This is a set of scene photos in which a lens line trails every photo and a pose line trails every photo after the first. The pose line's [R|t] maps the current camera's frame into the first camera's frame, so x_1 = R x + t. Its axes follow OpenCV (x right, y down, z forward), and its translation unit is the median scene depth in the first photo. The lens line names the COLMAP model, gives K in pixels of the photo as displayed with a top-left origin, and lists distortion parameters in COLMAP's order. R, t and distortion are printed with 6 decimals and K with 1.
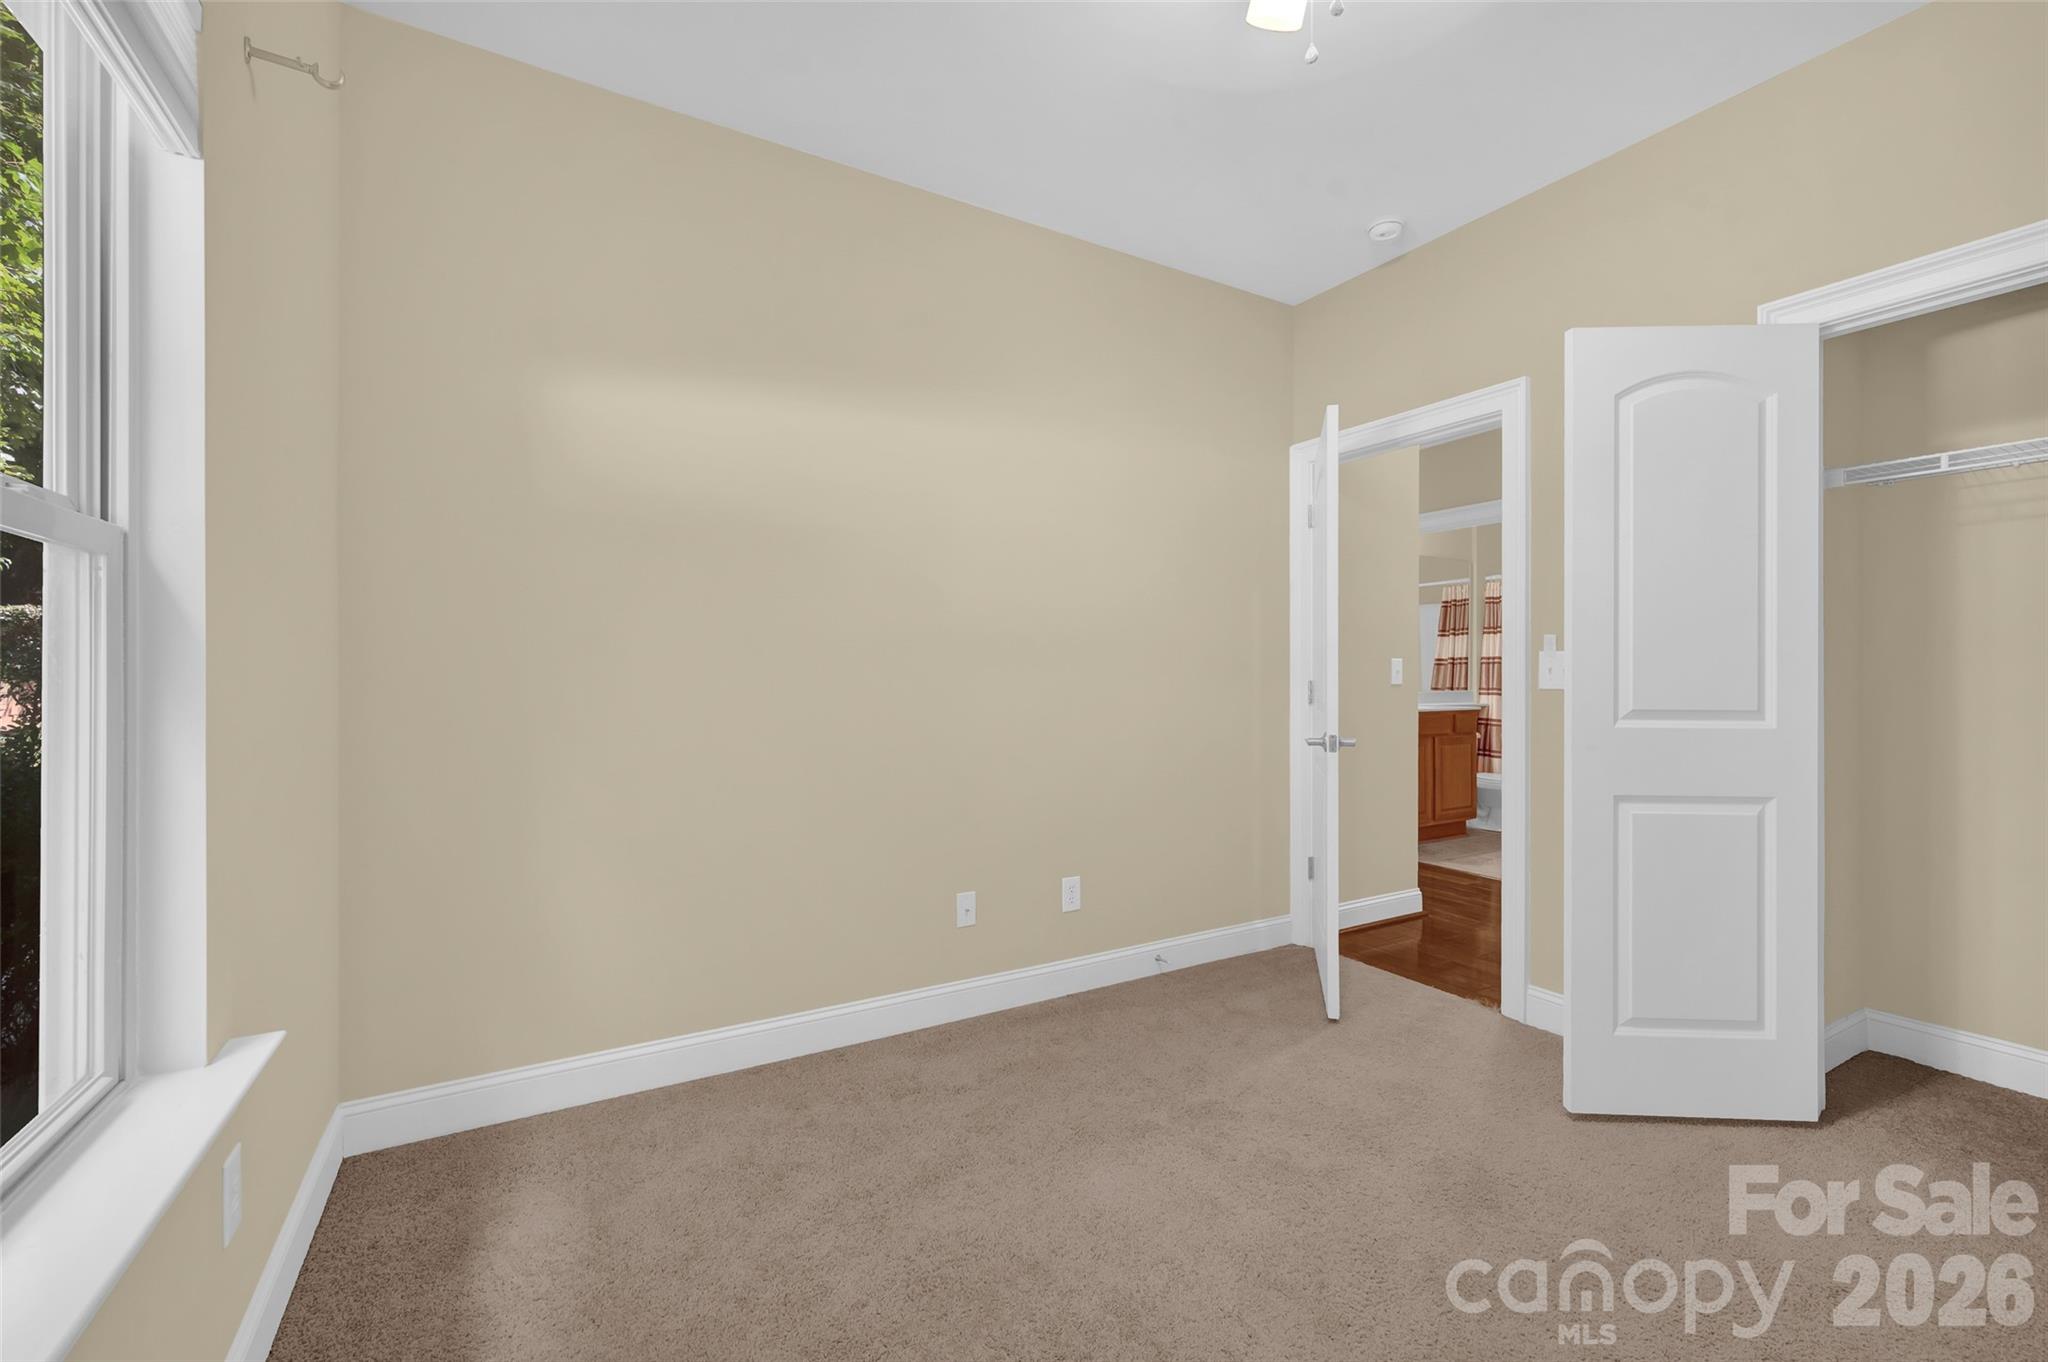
lens RADIAL K [[883.3, 0, 1010.1], [0, 883.3, 682.2], [0, 0, 1]] dist [0.002725, 0.000032]
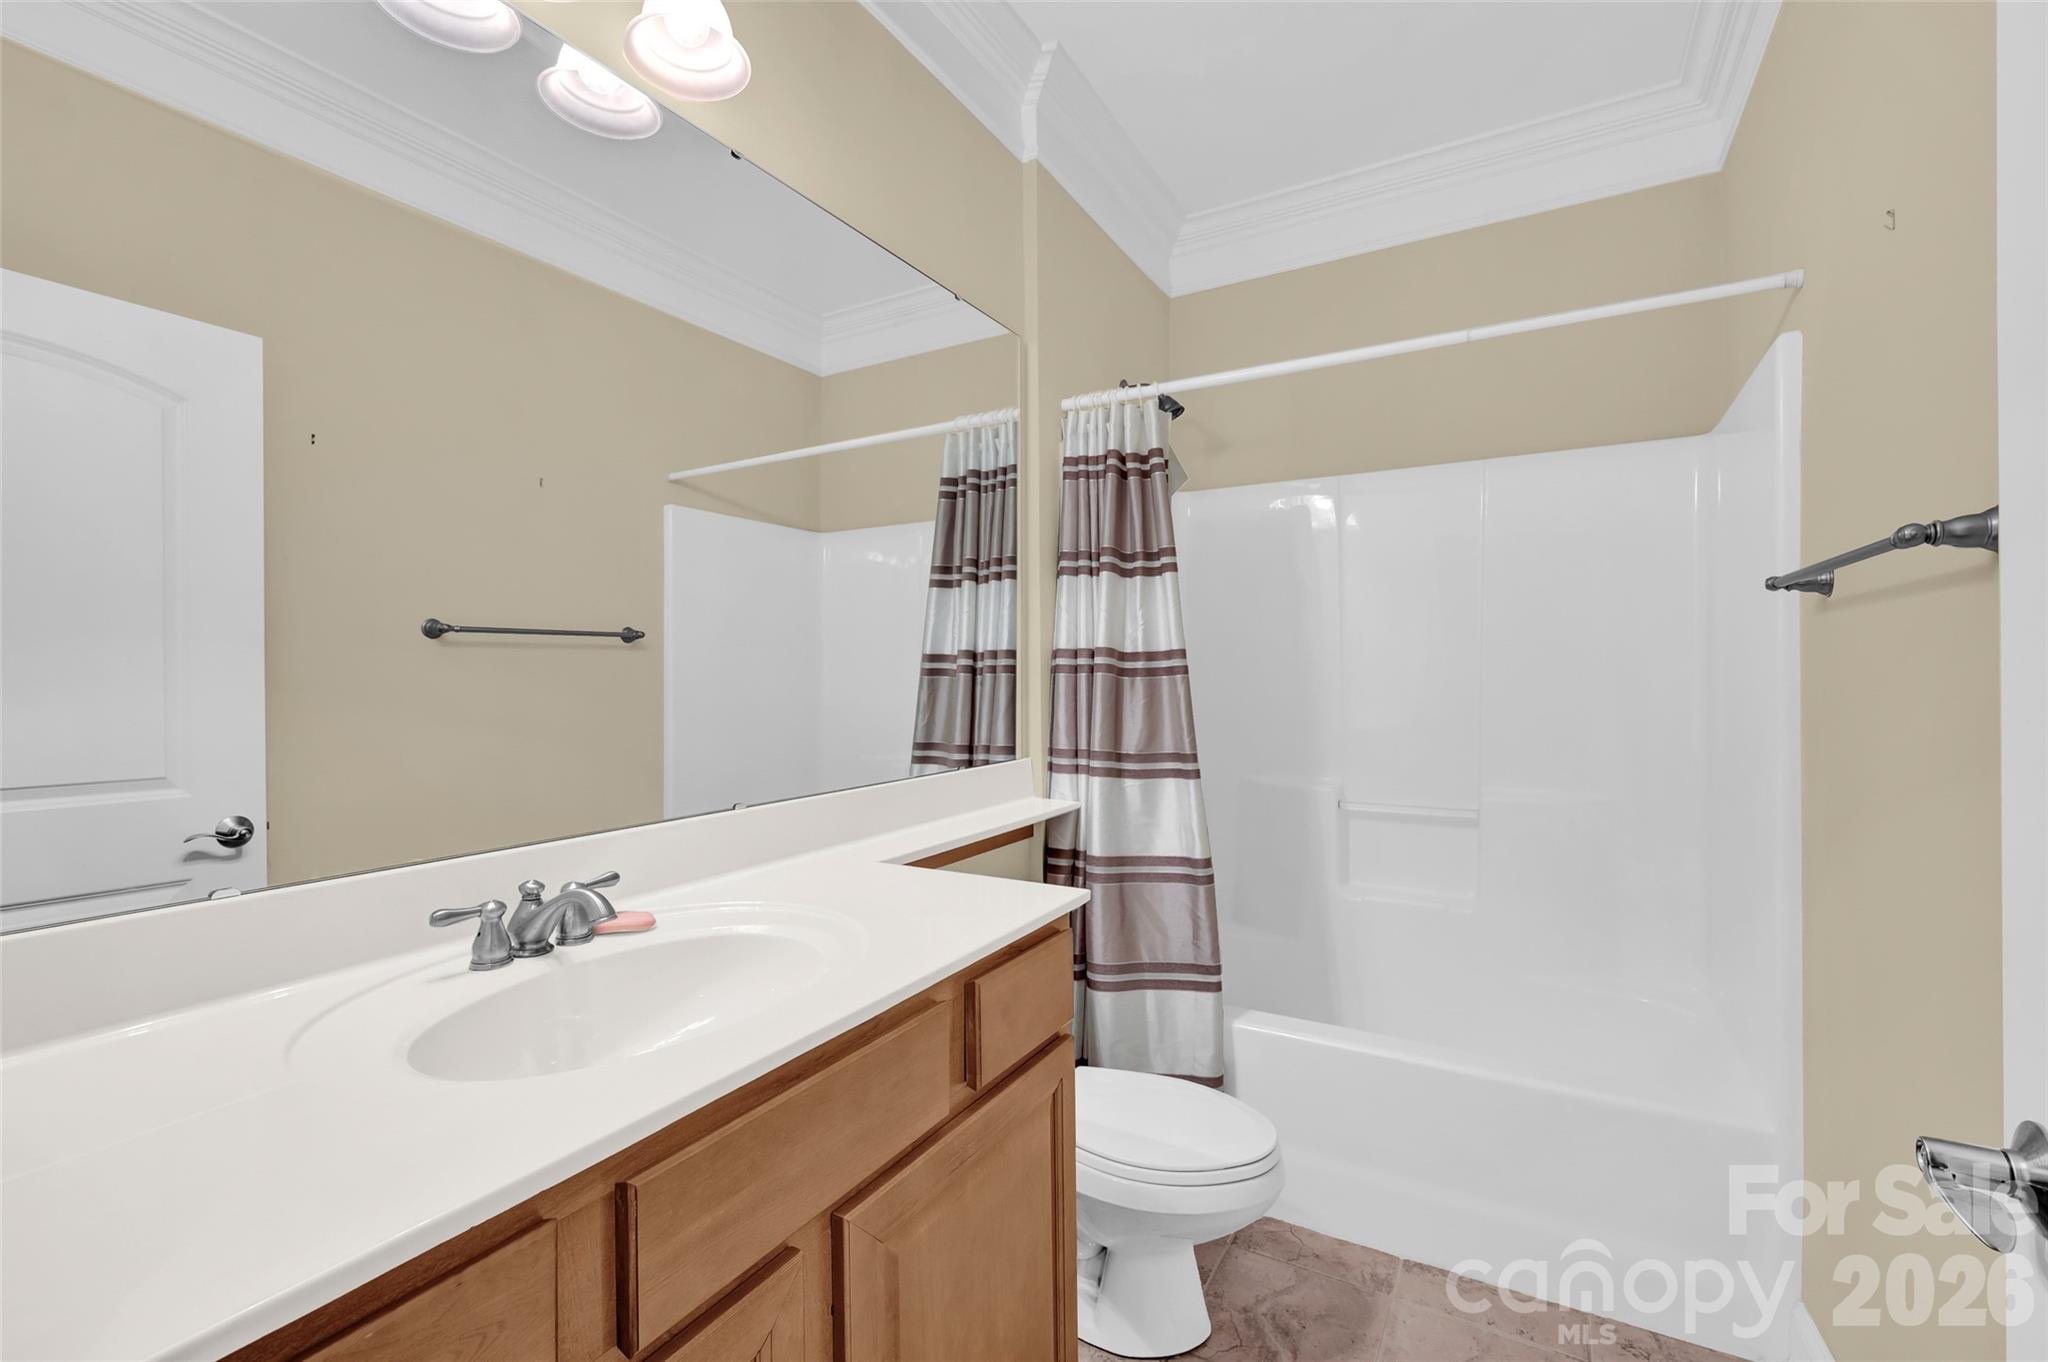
lens RADIAL K [[883.3, 0, 1021.0], [0, 883.3, 680.6], [0, 0, 1]] dist [0.002725, 0.000032]
pose [[0.854549, -0.007883, 0.519311, 0.351975], [0.008264, 0.999965, 0.001580, -0.017808], [-0.519305, 0.002942, 0.854584, 0.722319]]
